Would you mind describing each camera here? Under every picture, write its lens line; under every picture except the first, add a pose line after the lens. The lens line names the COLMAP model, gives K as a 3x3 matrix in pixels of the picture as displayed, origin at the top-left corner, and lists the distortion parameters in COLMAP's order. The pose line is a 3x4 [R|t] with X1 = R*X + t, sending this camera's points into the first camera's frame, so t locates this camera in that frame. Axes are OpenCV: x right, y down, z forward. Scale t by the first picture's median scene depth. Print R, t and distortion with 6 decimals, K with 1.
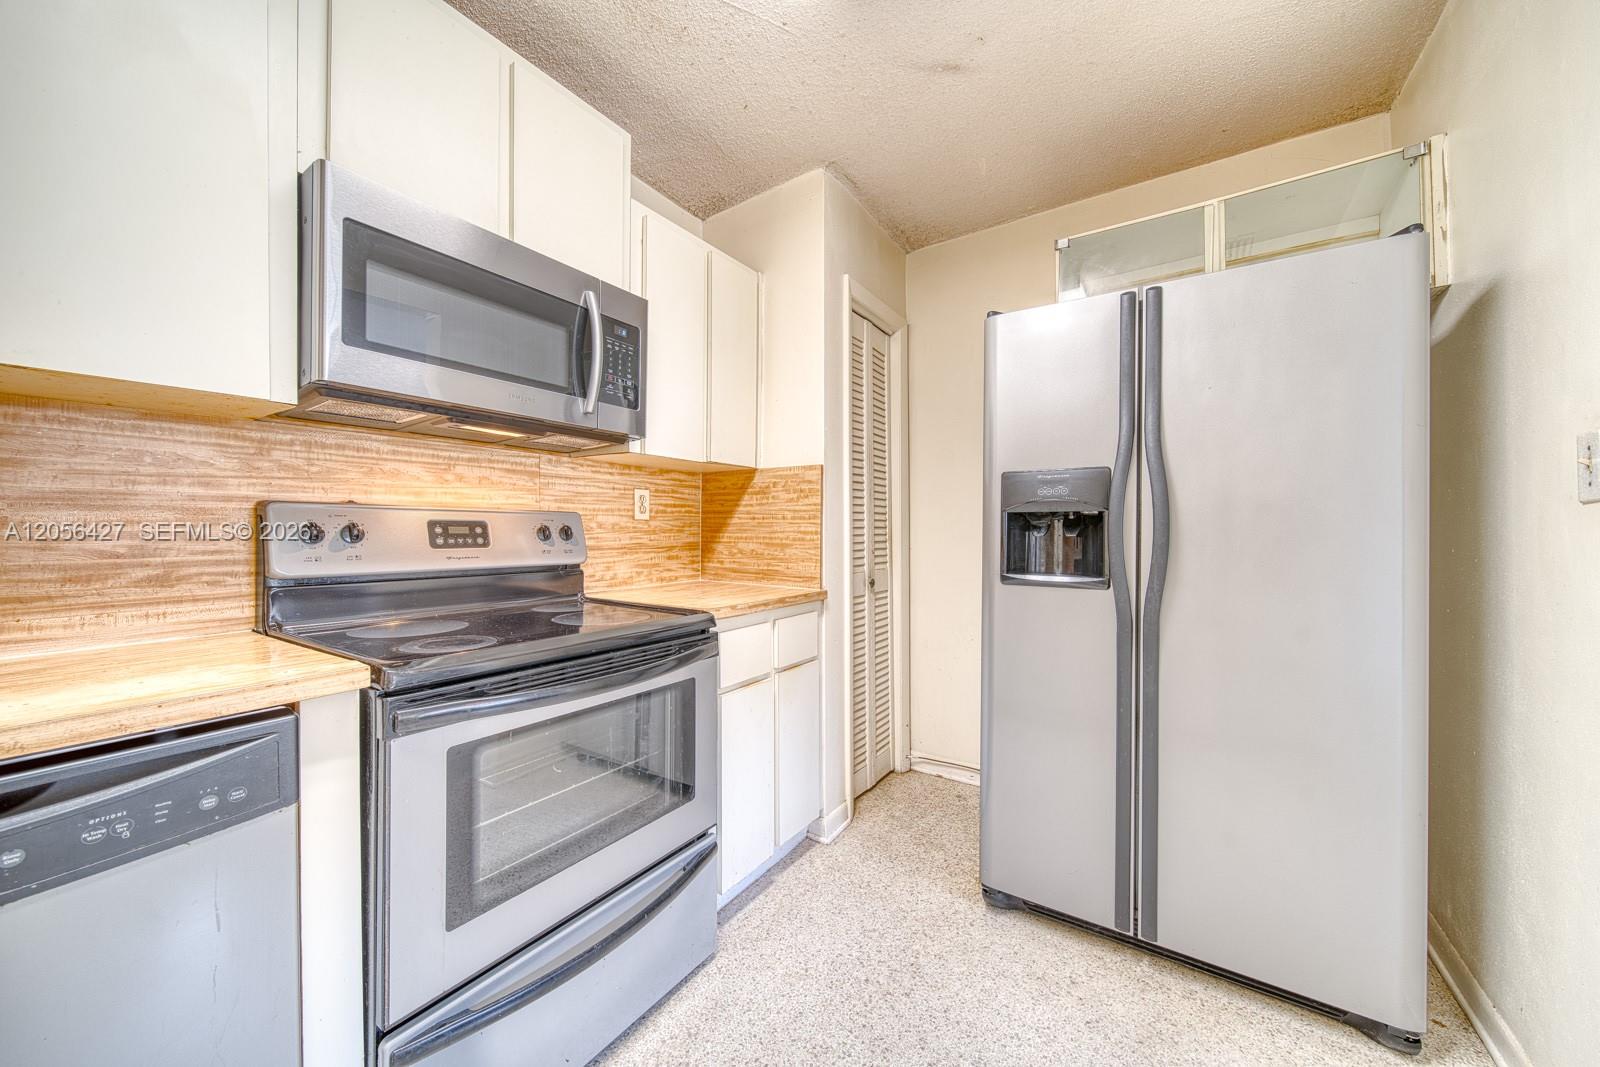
lens RADIAL K [[563.2, 0, 833.3], [0, 563.2, 531.7], [0, 0, 1]] dist [-0.000352, -0.000079]
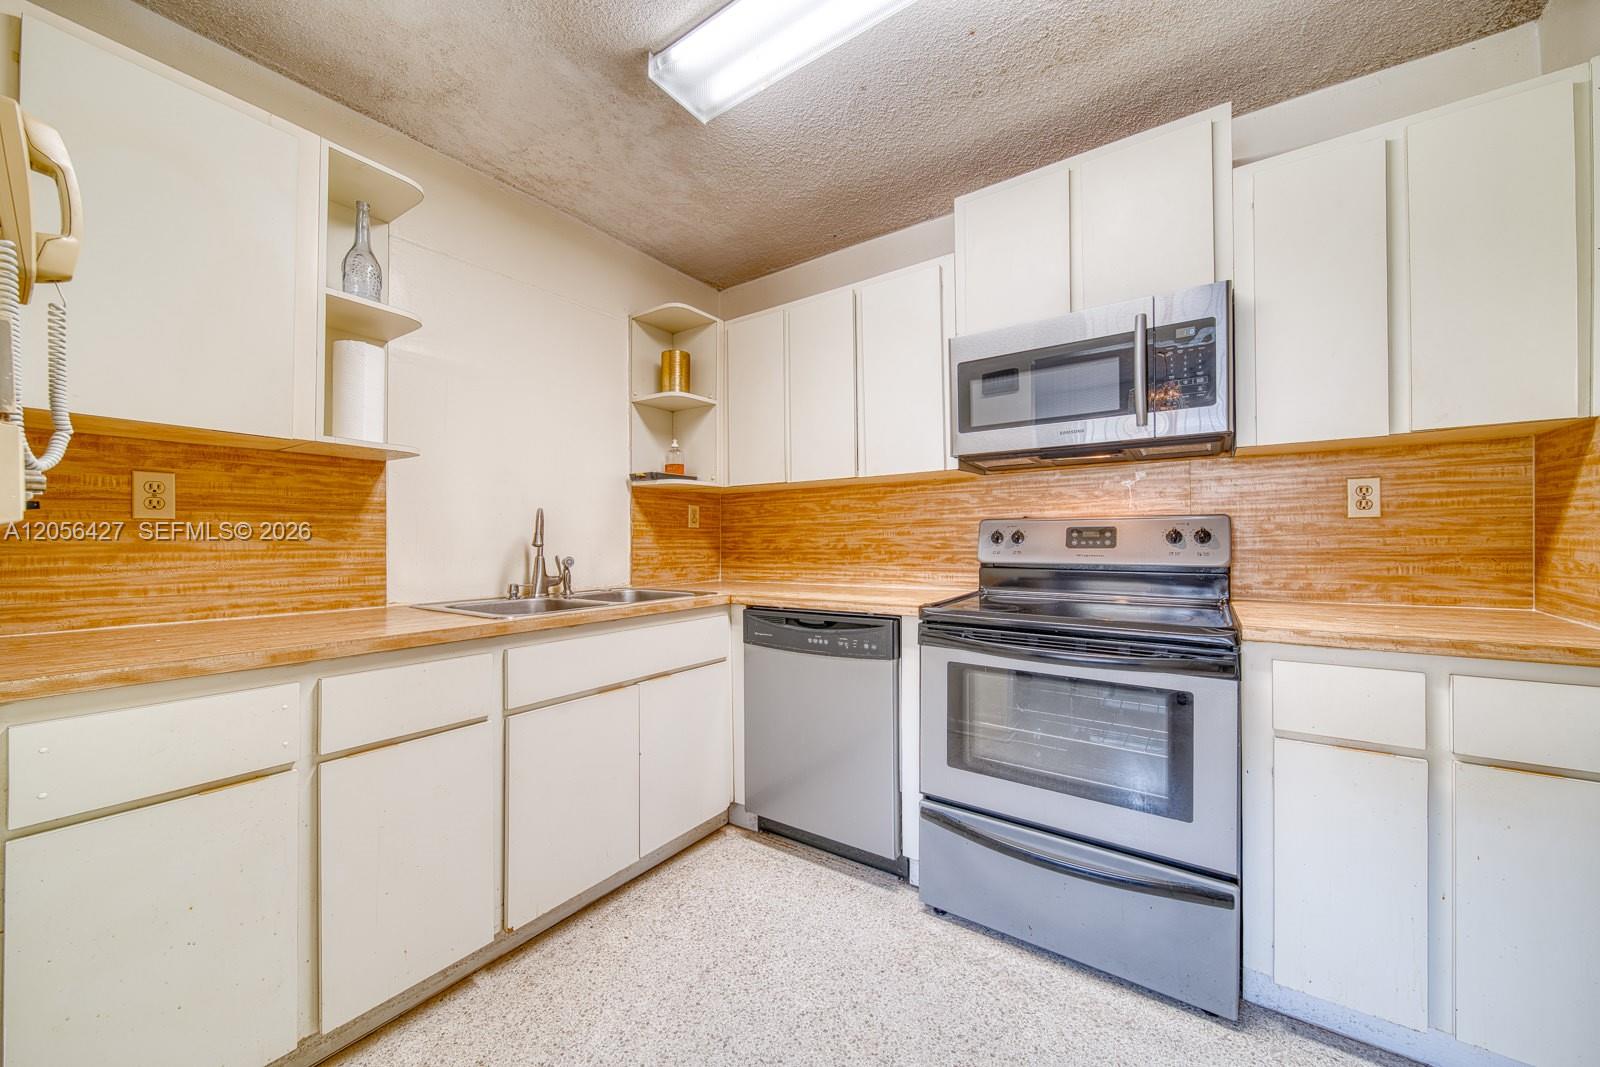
lens RADIAL K [[574.2, 0, 803.6], [0, 574.2, 537.5], [0, 0, 1]] dist [-0.000136, -0.000460]
pose [[-0.024088, 0.000960, -0.999709, 0.567841], [0.009475, 0.999955, 0.000732, -0.002309], [0.999665, -0.009454, -0.024096, 0.309215]]
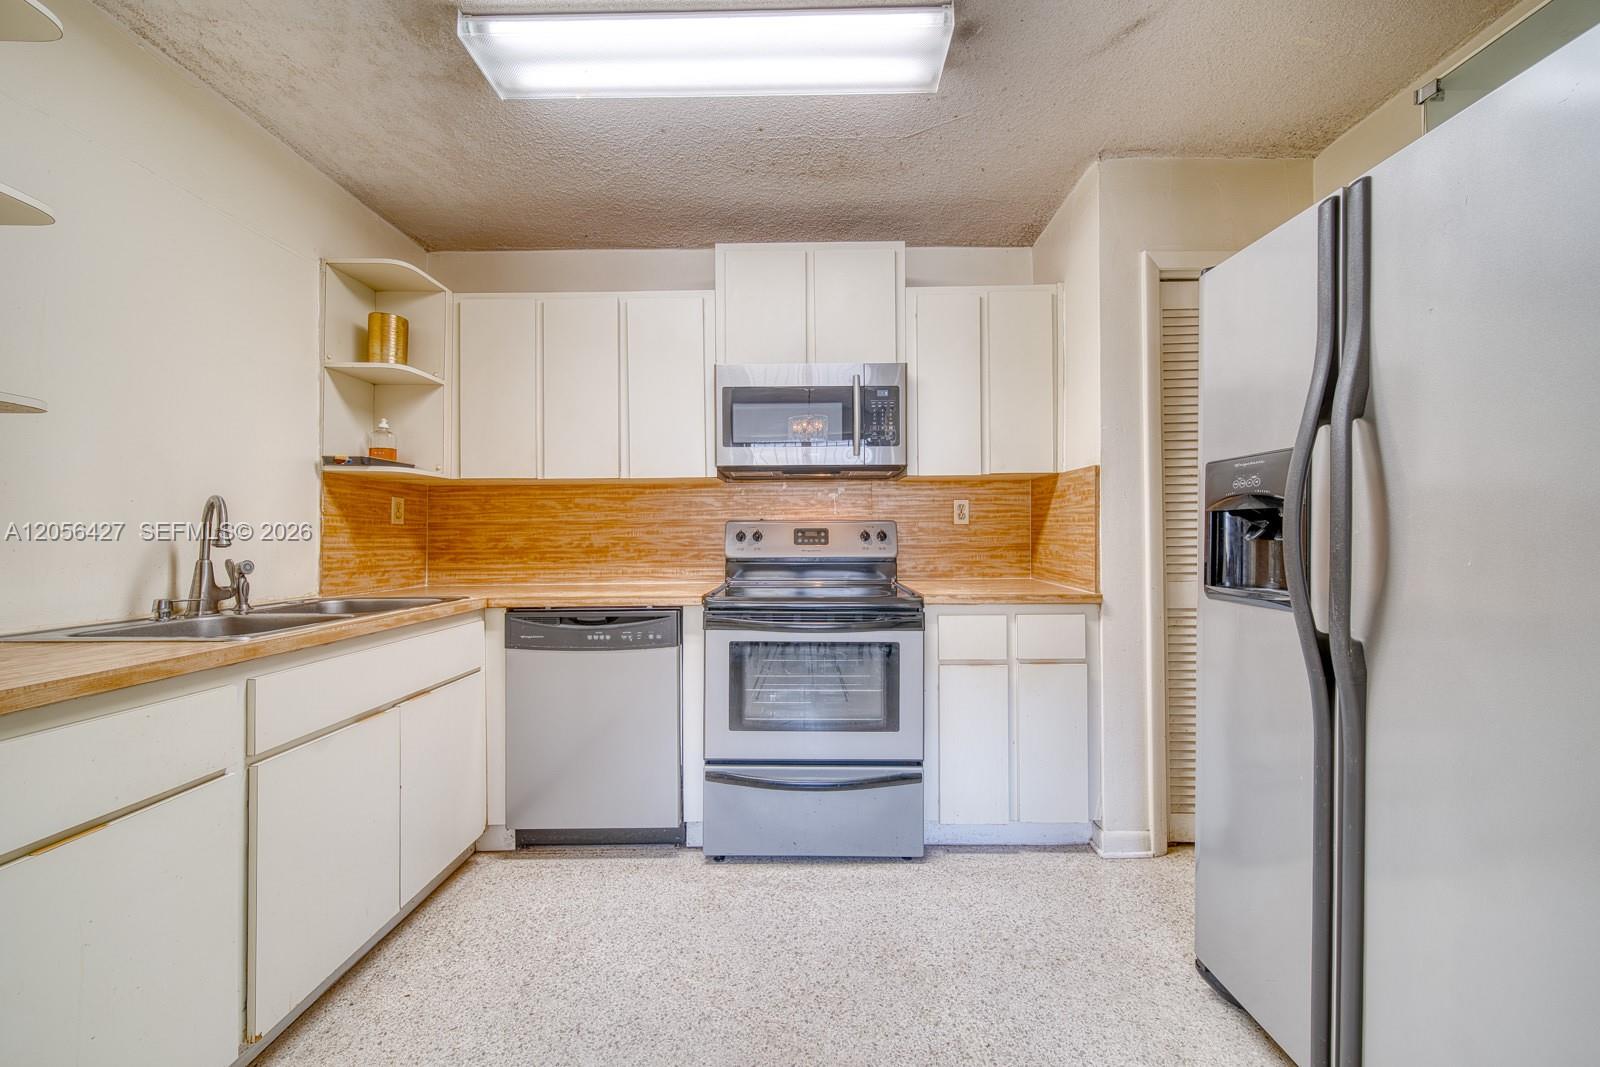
lens RADIAL K [[578.1, 0, 806.1], [0, 578.1, 528.8], [0, 0, 1]] dist [0.000330, -0.000277]
pose [[0.551826, -0.009980, -0.833900, 0.634904], [0.005344, 0.999950, -0.008431, -0.003508], [0.833942, 0.000196, 0.551852, 0.034738]]
